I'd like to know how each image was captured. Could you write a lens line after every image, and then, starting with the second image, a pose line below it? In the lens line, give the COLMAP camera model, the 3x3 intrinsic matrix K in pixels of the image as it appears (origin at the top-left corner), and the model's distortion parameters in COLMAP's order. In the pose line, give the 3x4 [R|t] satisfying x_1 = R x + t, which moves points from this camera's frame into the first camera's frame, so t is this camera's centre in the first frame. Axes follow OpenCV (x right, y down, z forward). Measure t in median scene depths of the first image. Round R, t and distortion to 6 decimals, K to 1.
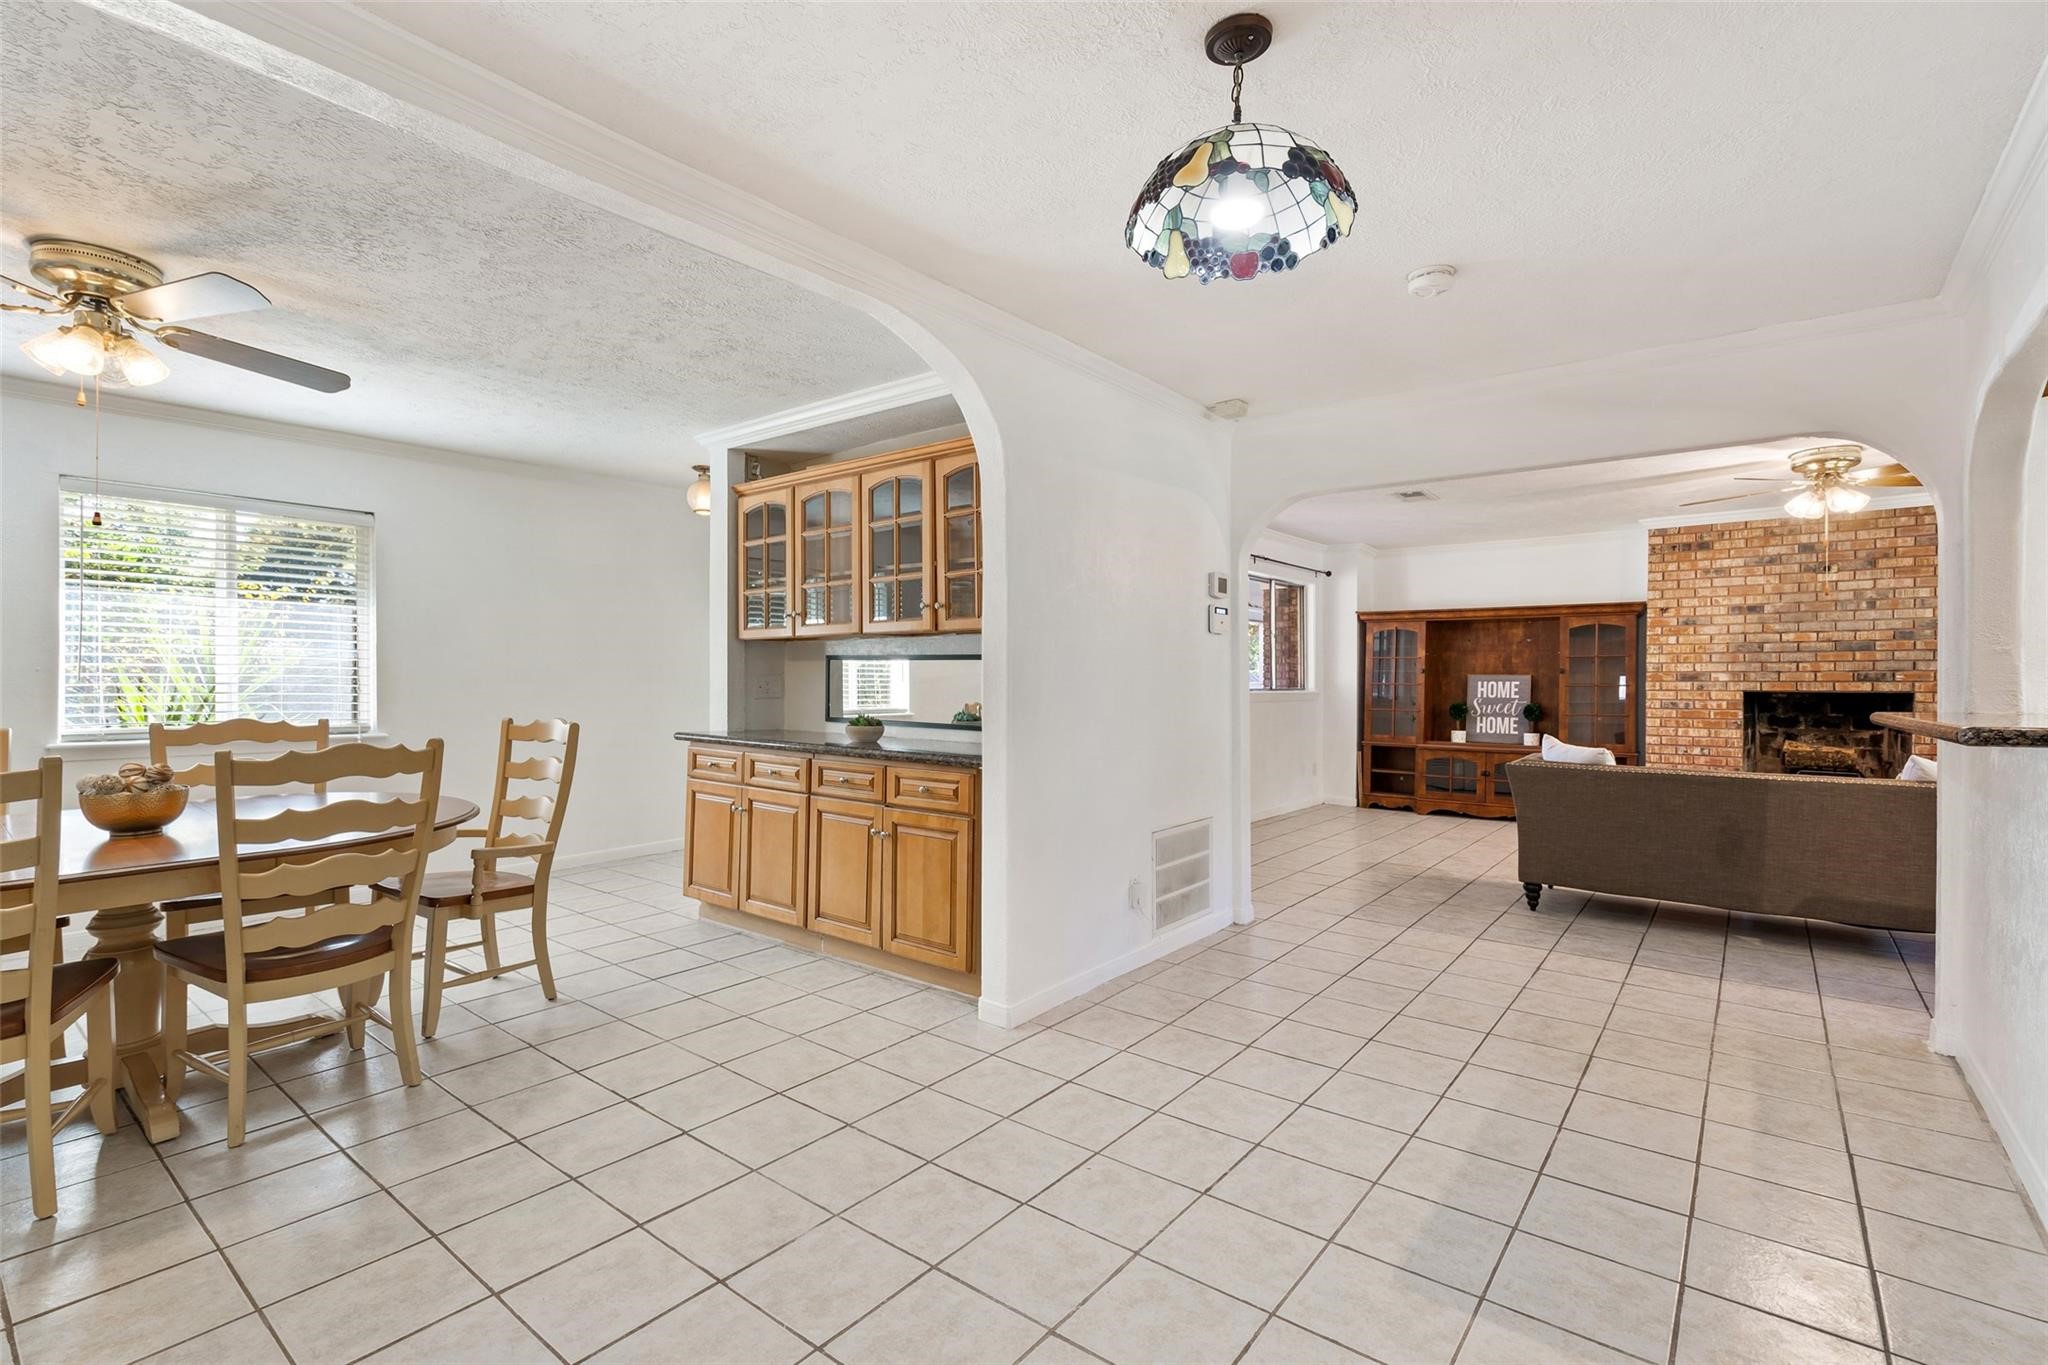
lens RADIAL K [[937.5, 0, 1038.6], [0, 937.5, 685.7], [0, 0, 1]] dist [-0.001801, 0.002274]
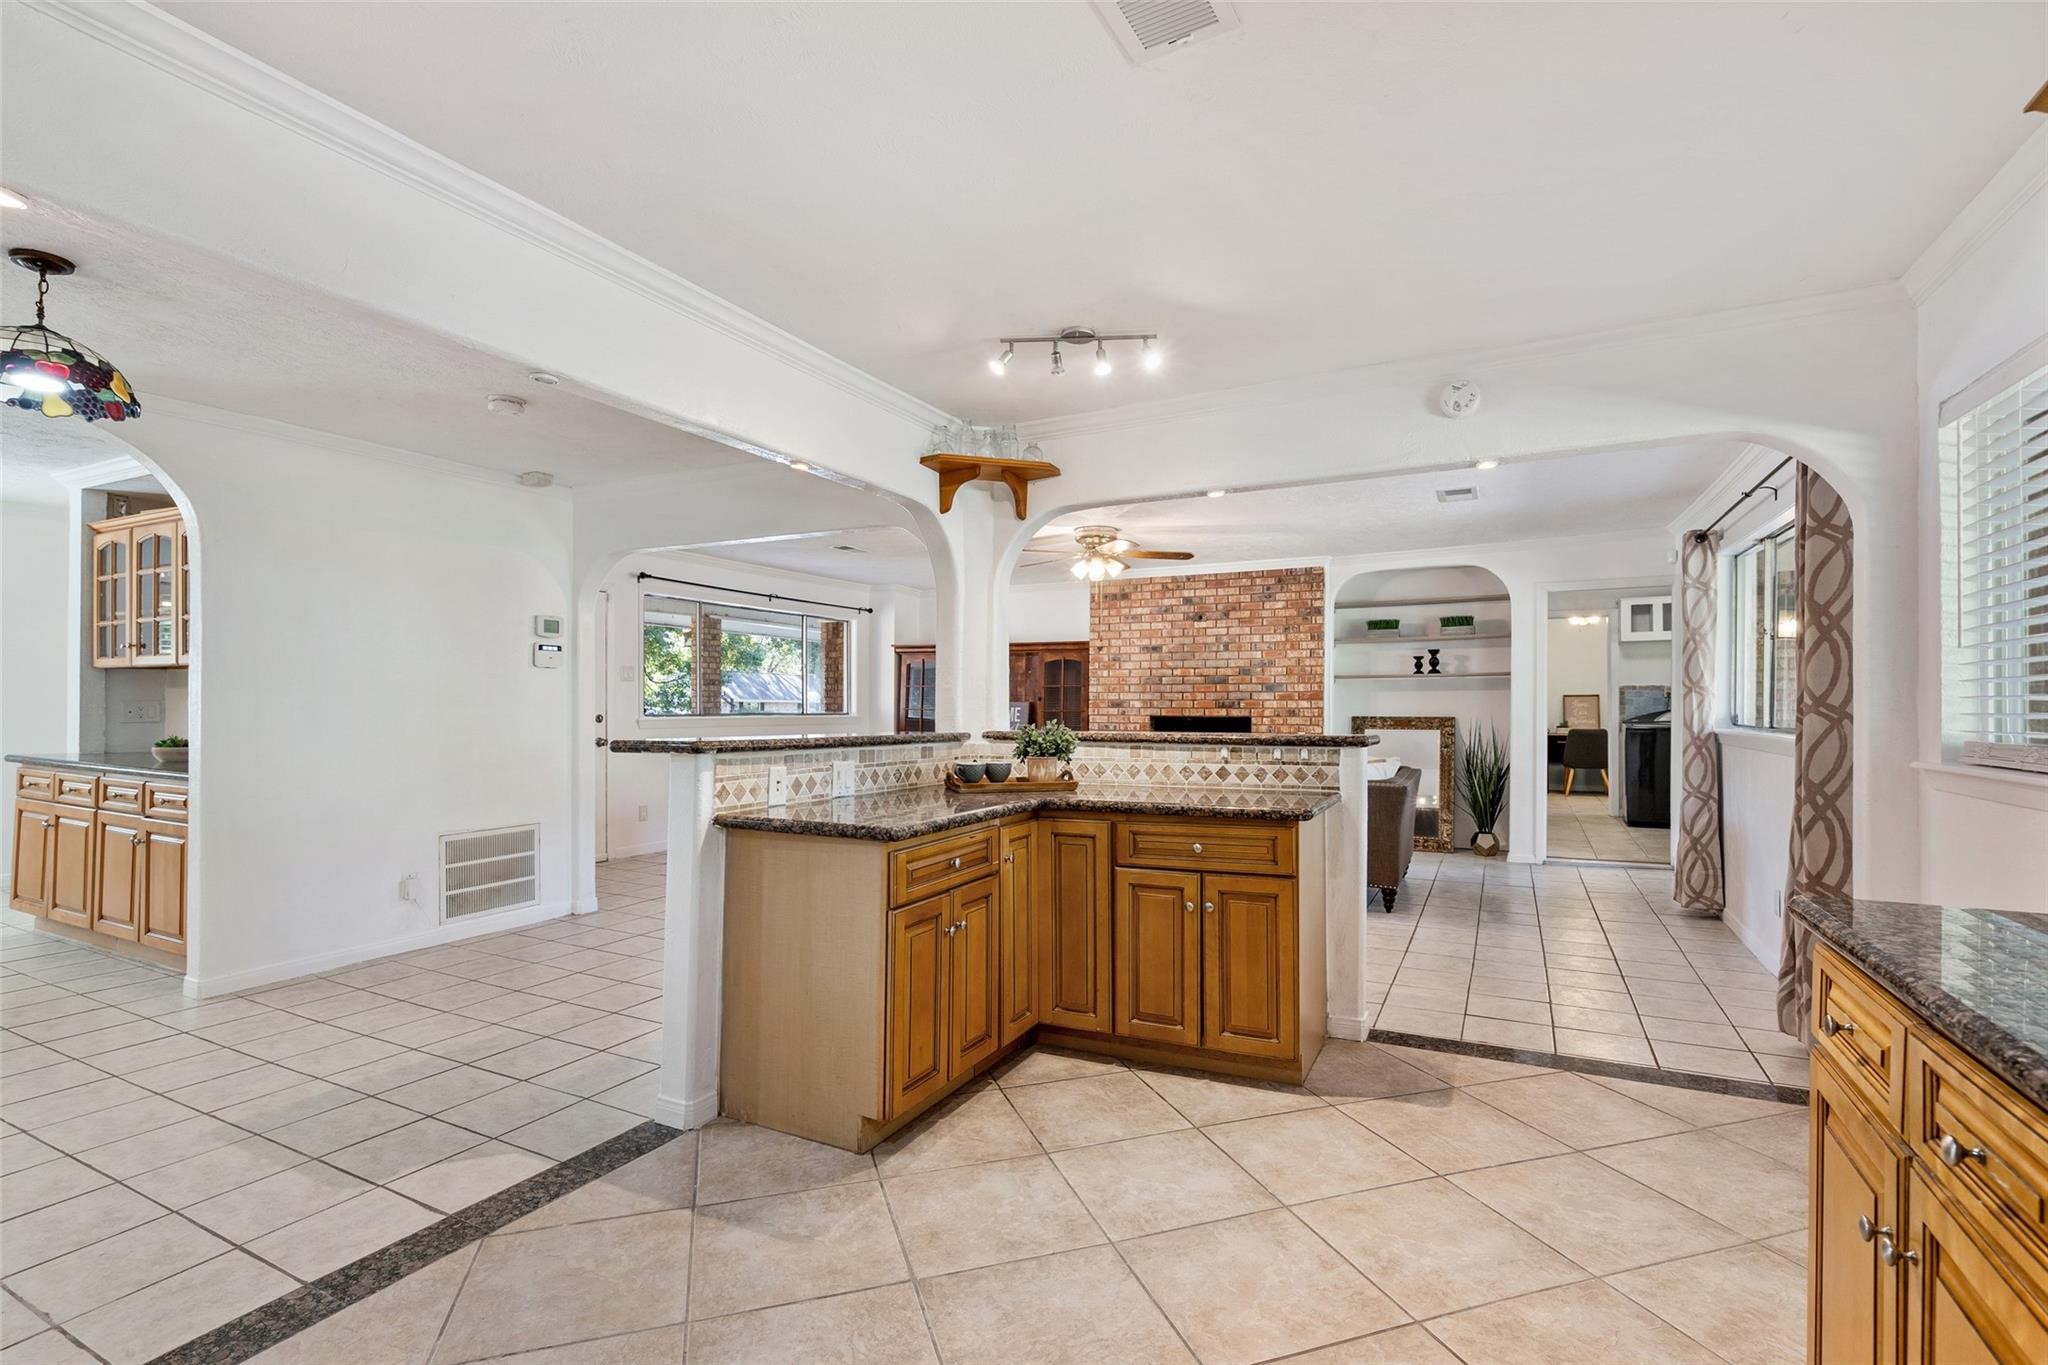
lens RADIAL K [[937.5, 0, 1033.9], [0, 937.5, 703.4], [0, 0, 1]] dist [-0.001801, 0.002274]
pose [[0.980990, 0.002650, 0.194039, 0.382302], [-0.001390, 0.999977, -0.006628, -0.002106], [-0.194052, 0.006233, 0.980971, -0.185433]]
